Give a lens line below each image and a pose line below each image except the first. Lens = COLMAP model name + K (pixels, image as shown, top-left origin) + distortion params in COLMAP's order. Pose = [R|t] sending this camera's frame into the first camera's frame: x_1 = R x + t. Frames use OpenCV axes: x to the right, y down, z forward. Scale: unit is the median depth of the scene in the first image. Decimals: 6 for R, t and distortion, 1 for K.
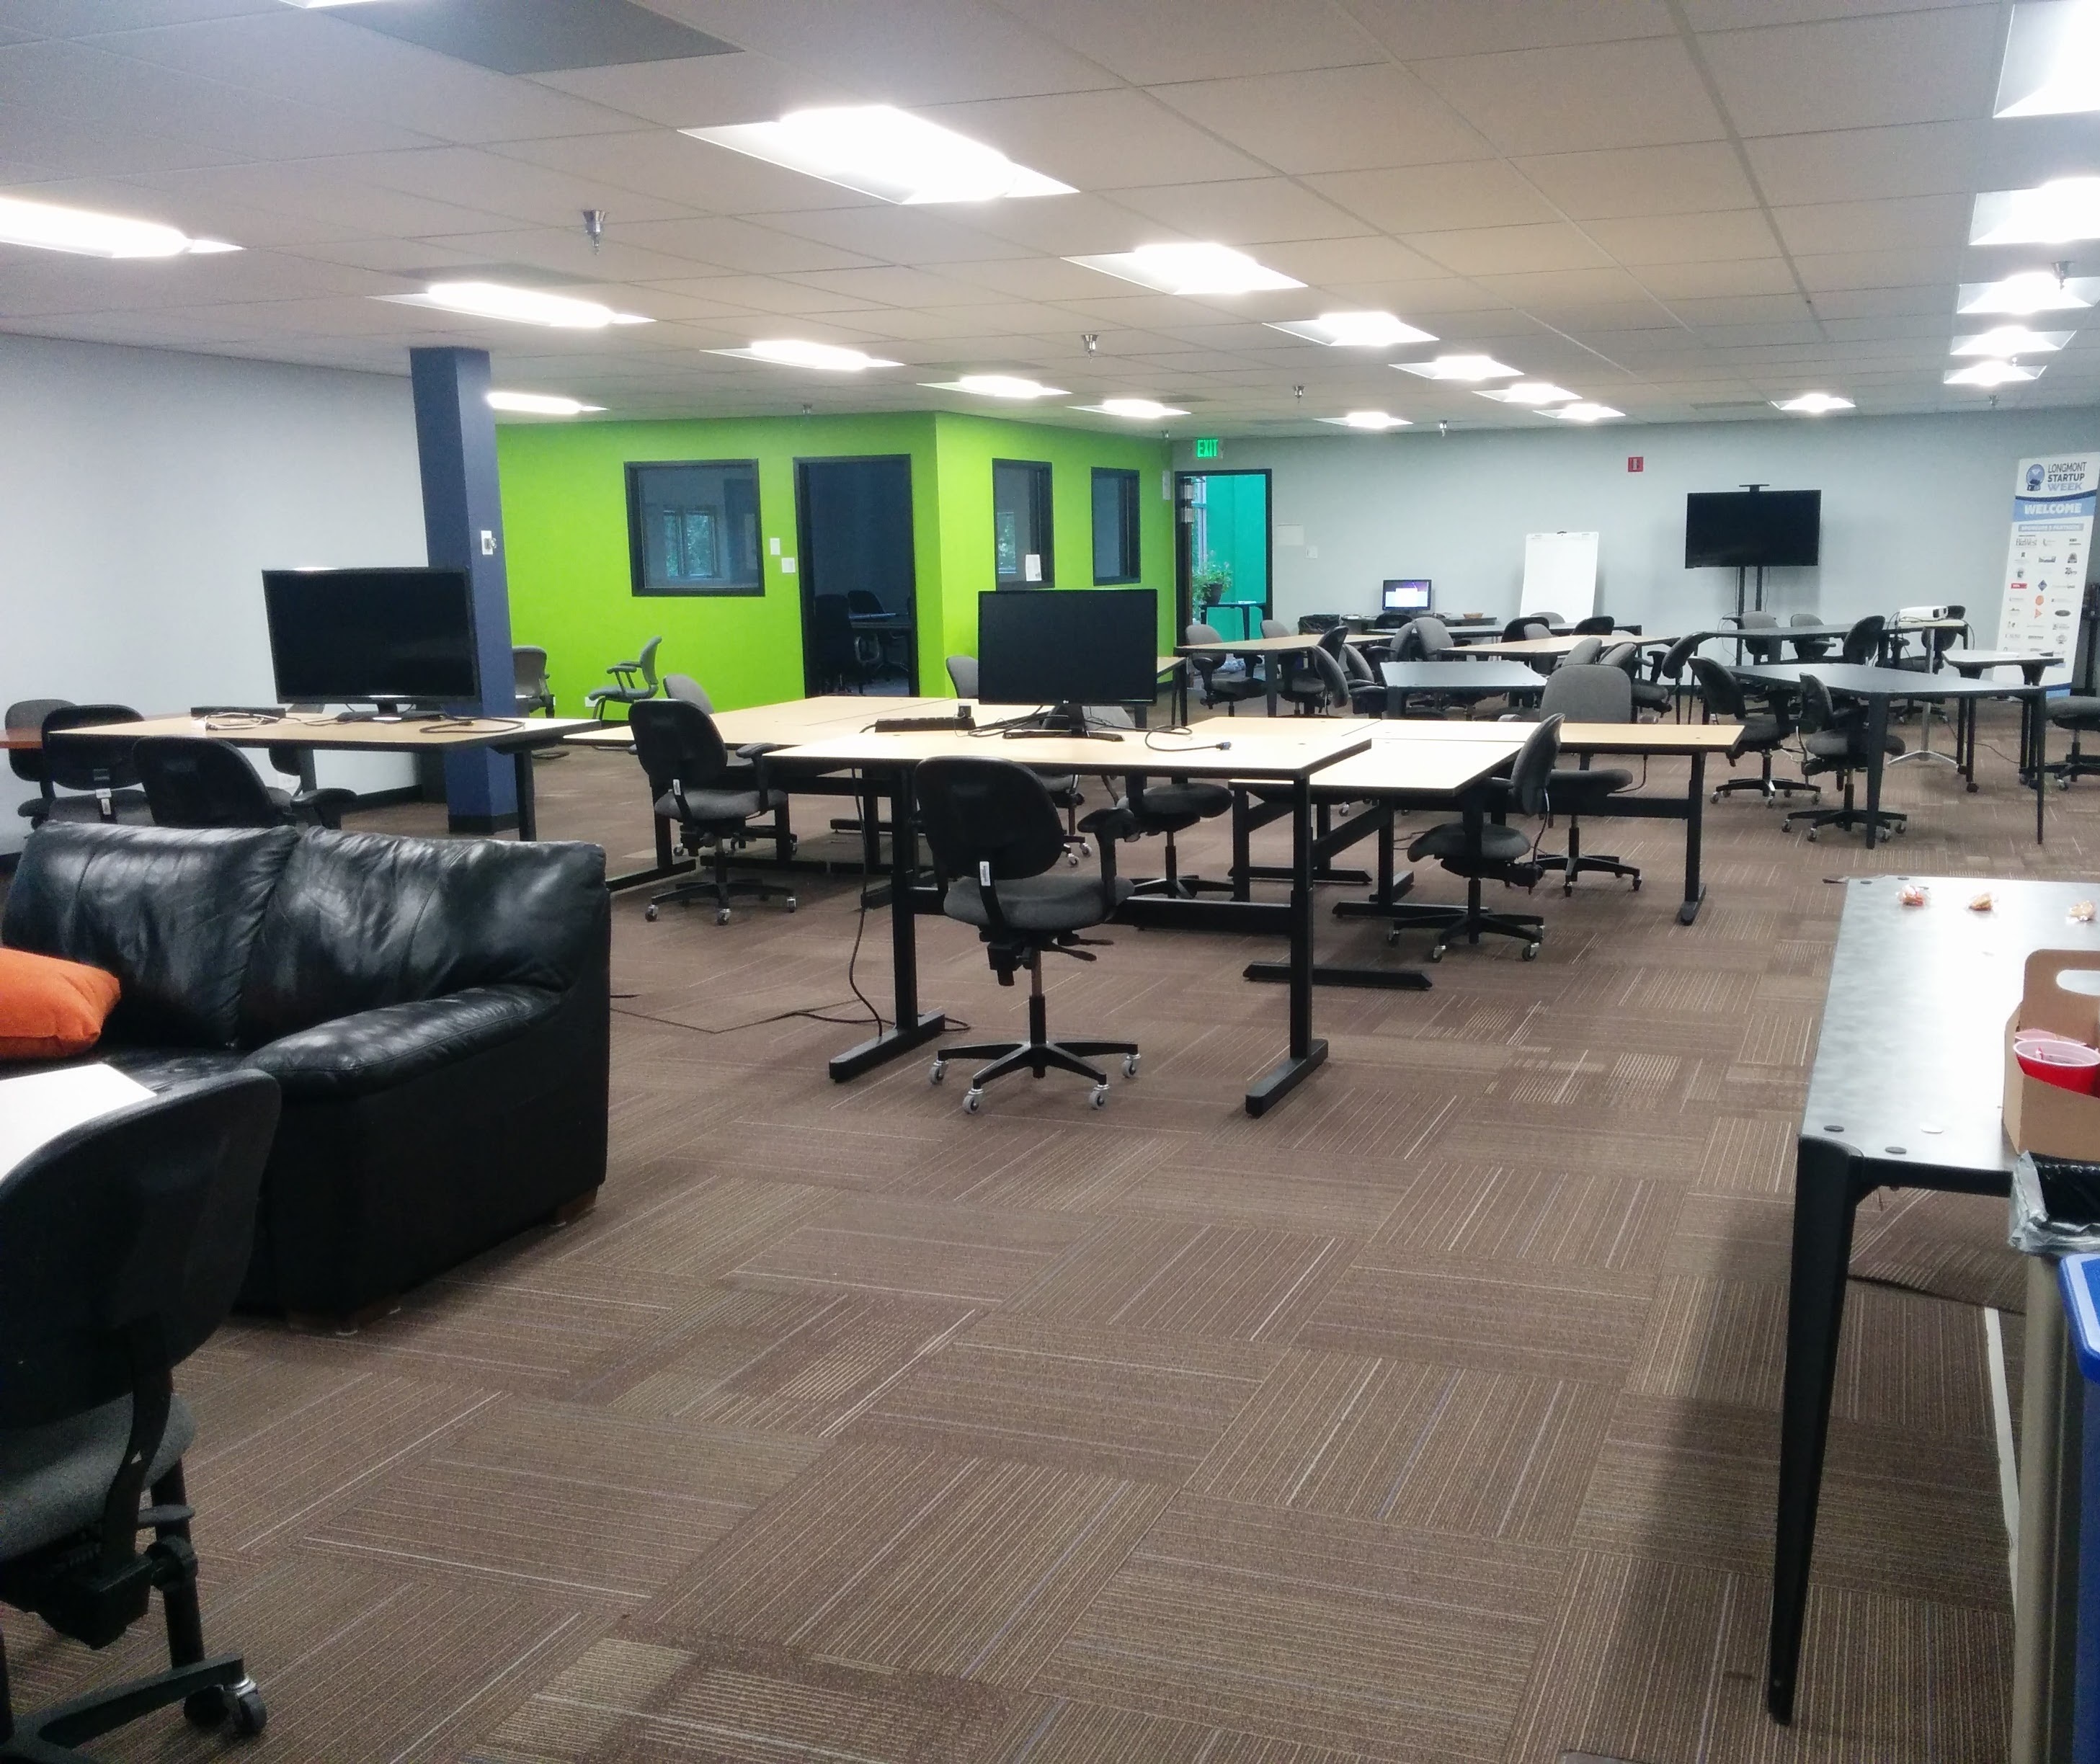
lens RADIAL K [[1899.0, 0, 1050.0], [0, 1899.0, 882.0], [0, 0, 1]] dist [0.002962, 0.005355]
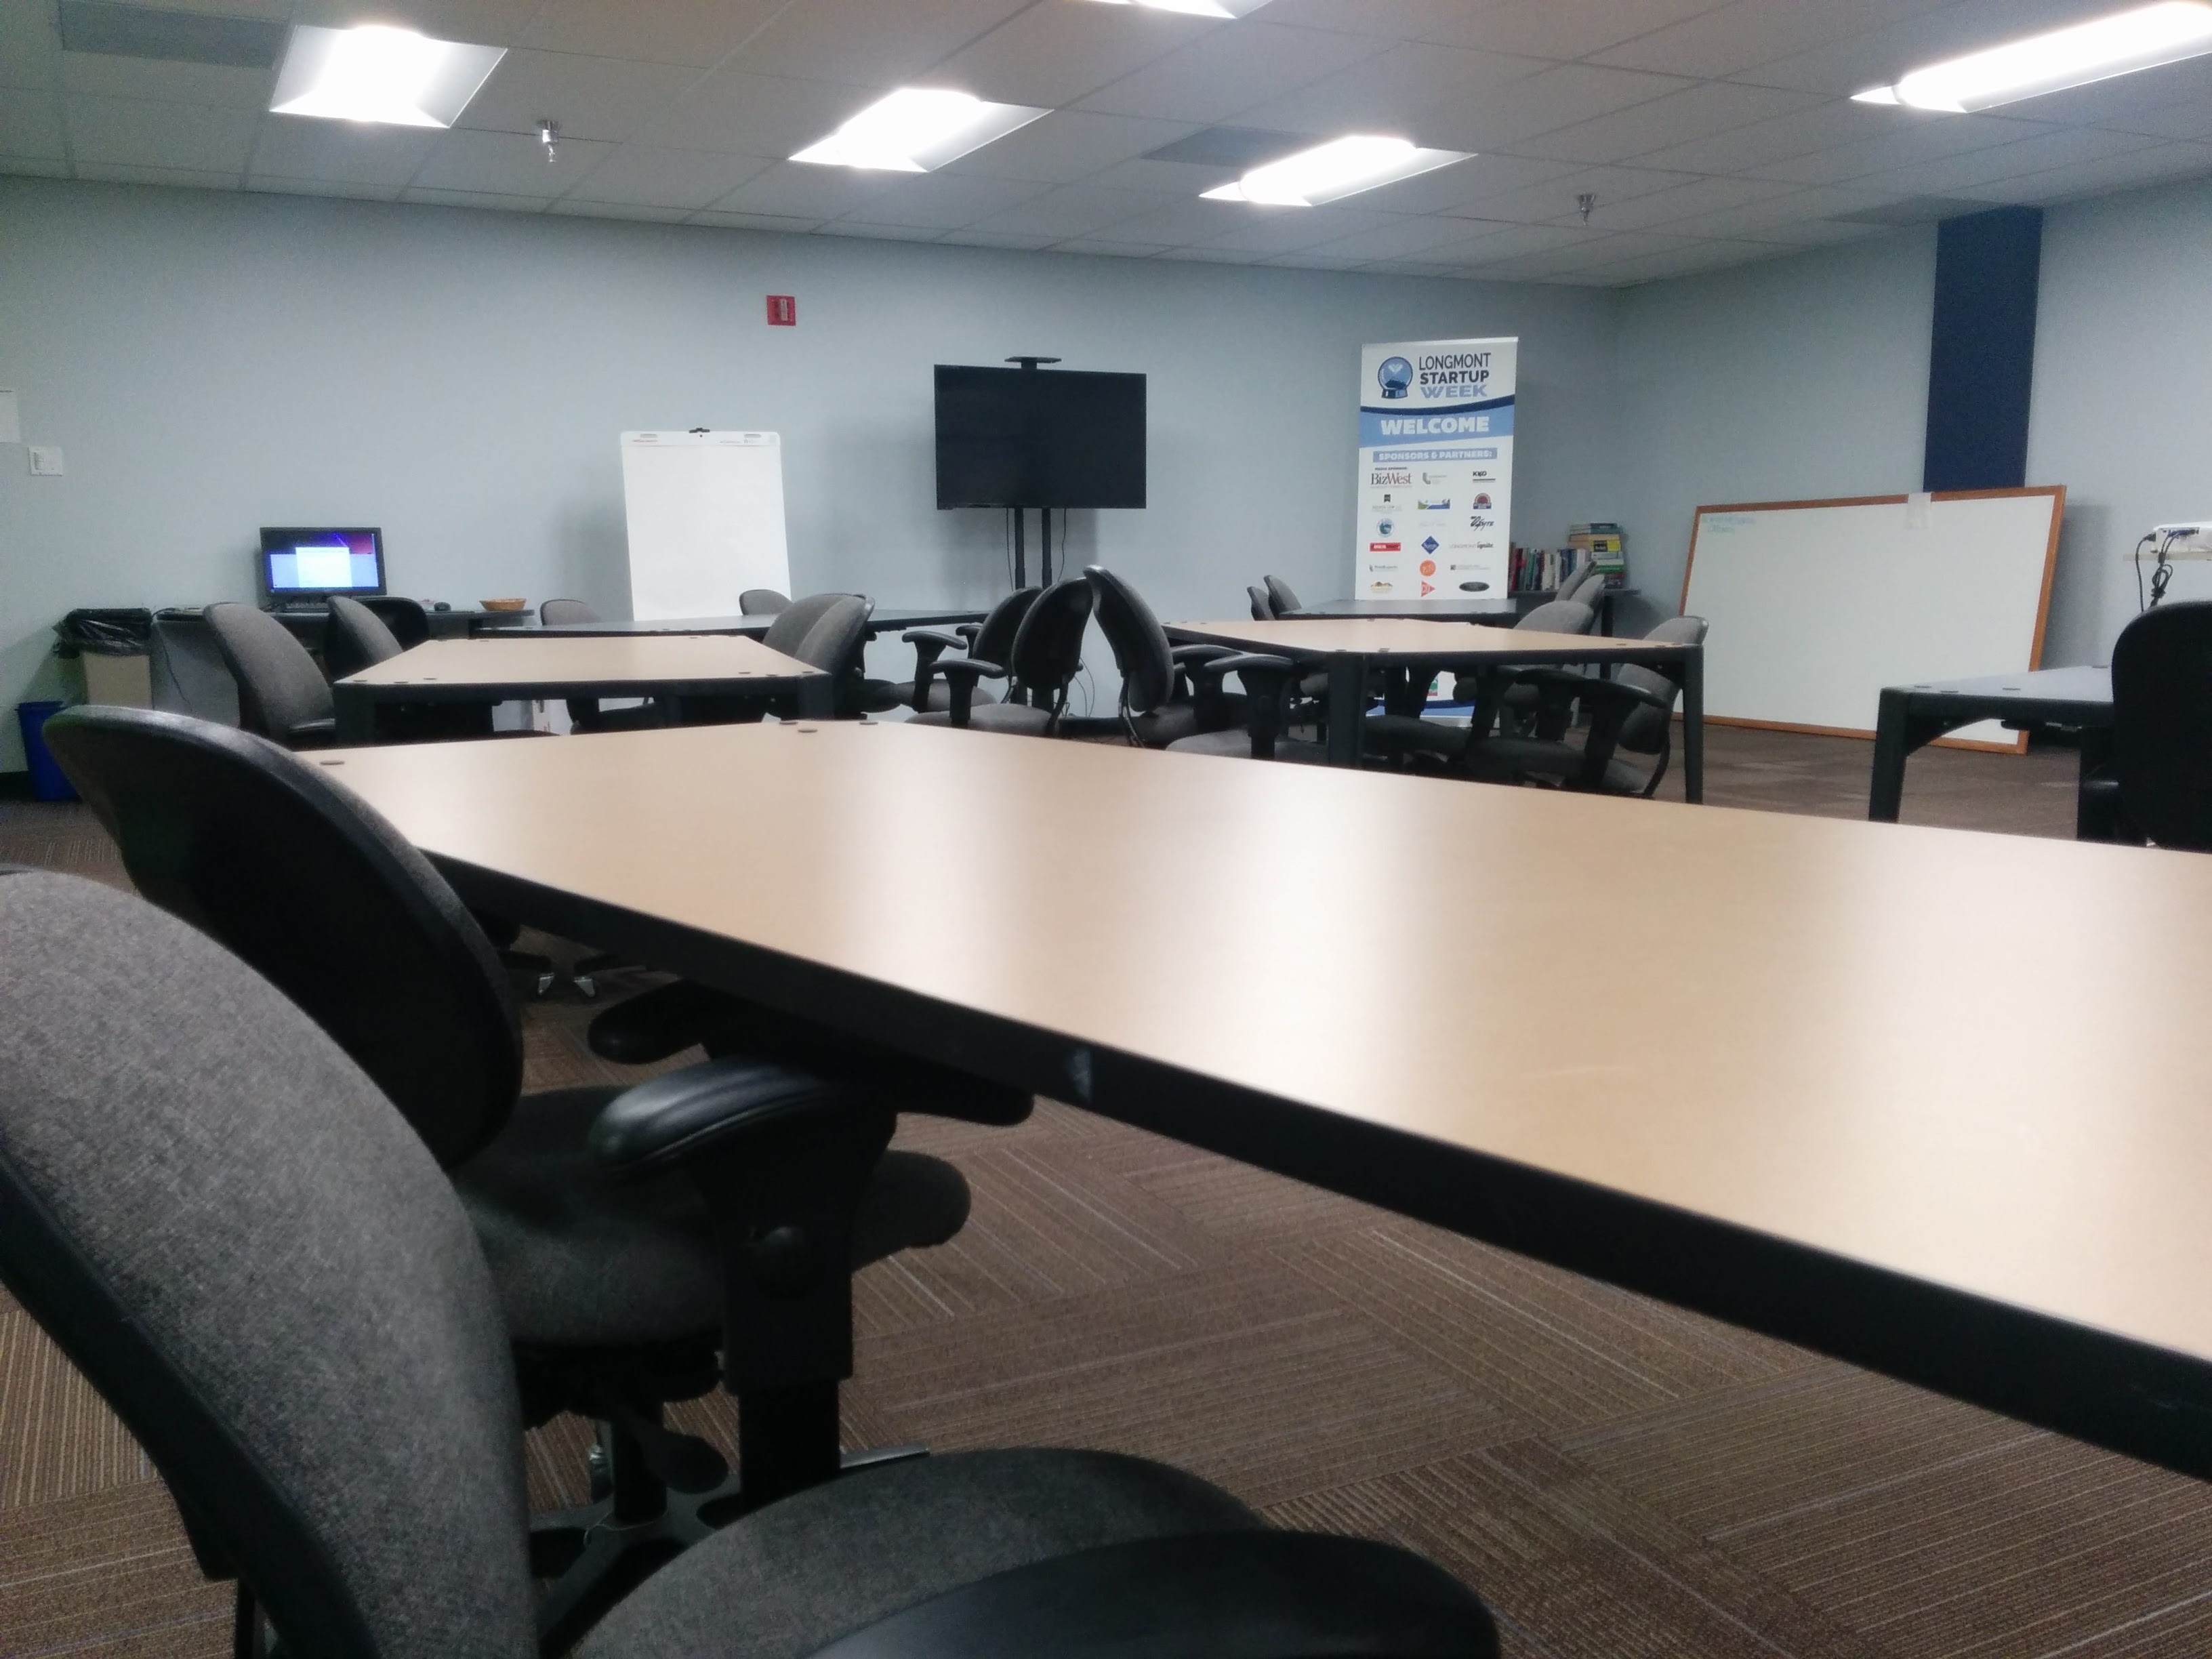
lens RADIAL K [[1931.6, 0, 1111.5], [0, 1931.6, 876.0], [0, 0, 1]] dist [0.066691, -0.087263]
pose [[0.633967, -0.109614, 0.765553, -0.063371], [0.131838, 0.990732, 0.032678, -0.079900], [-0.762040, 0.080212, 0.642543, 0.665039]]
